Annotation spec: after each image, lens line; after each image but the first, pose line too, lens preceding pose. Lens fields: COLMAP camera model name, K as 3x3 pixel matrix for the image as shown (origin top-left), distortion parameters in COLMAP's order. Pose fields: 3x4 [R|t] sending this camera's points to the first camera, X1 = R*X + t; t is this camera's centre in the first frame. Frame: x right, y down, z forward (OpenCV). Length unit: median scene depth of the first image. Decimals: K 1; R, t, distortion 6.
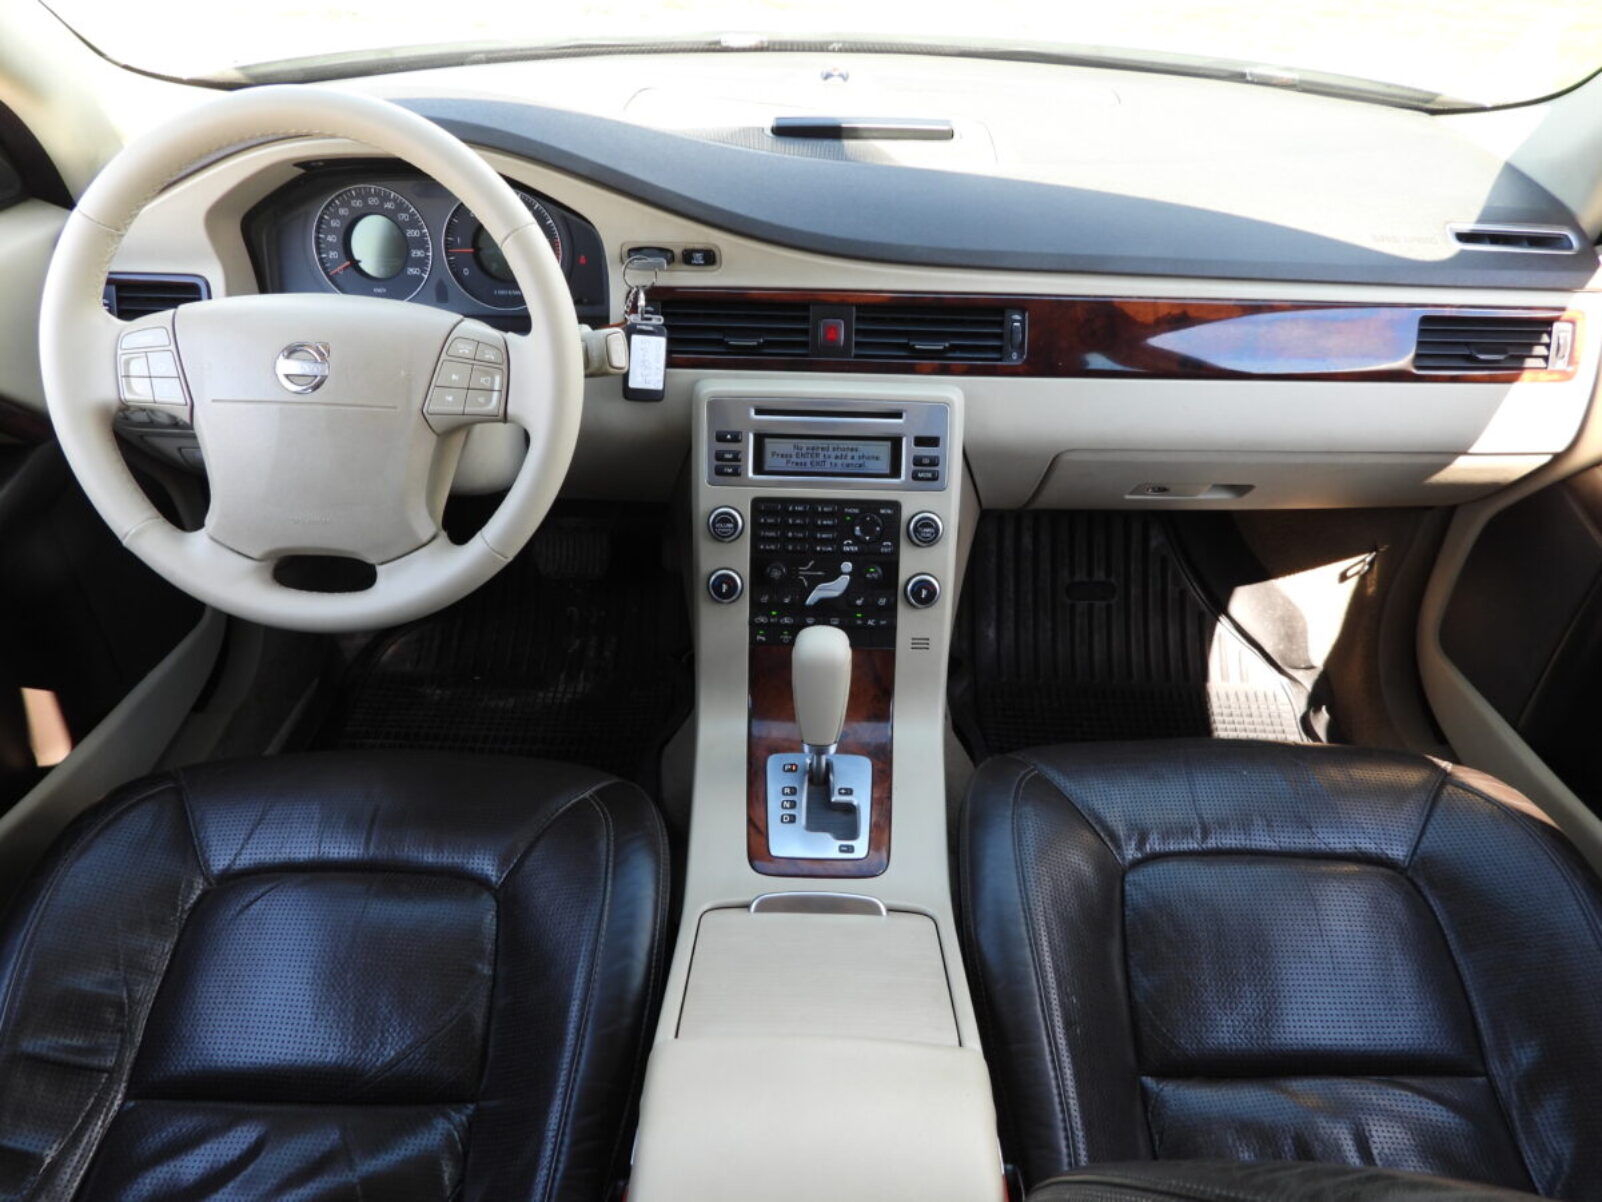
lens RADIAL K [[1122.8, 0, 801.7], [0, 1122.8, 602.5], [0, 0, 1]] dist [-0.004318, -0.000404]
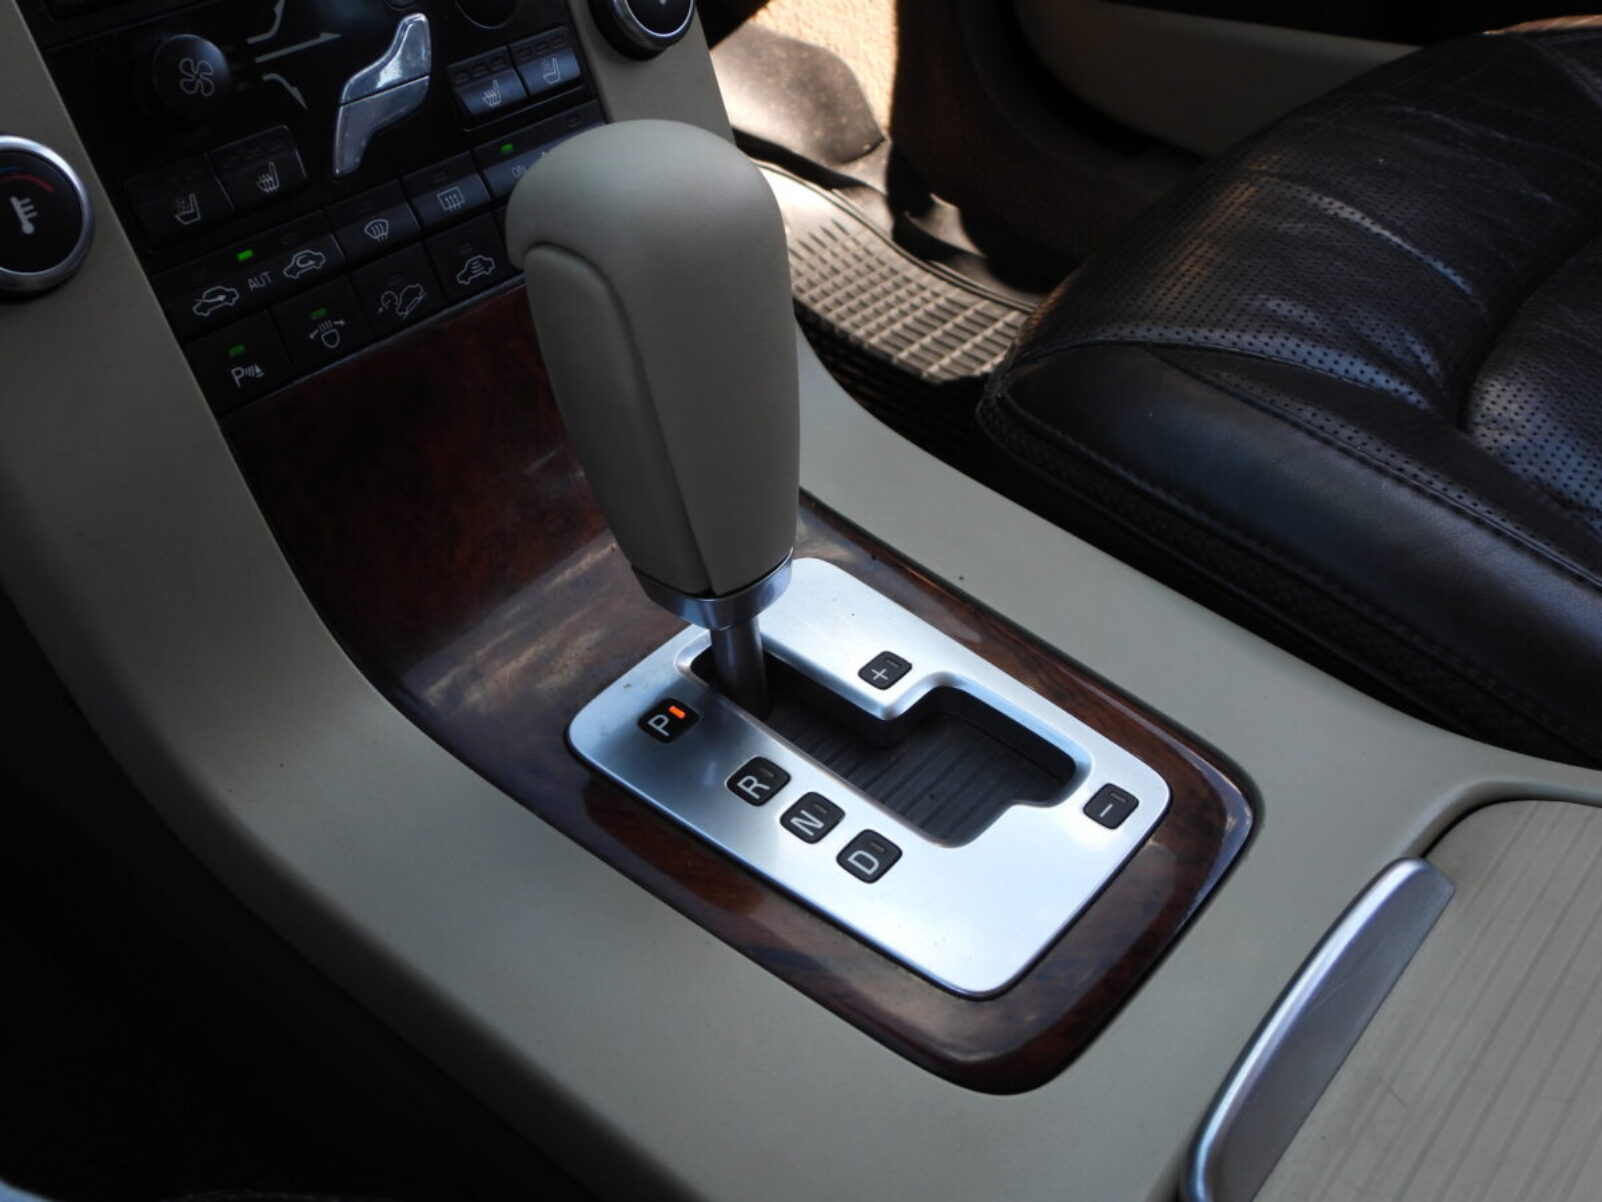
lens RADIAL K [[1518.9, 0, 800.9], [0, 1518.9, 599.4], [0, 0, 1]] dist [-0.015187, 0.000000]
pose [[0.623703, -0.501060, 0.599944, -0.185372], [0.419114, 0.862238, 0.284410, 0.031230], [-0.659801, 0.074057, 0.747782, 0.677616]]
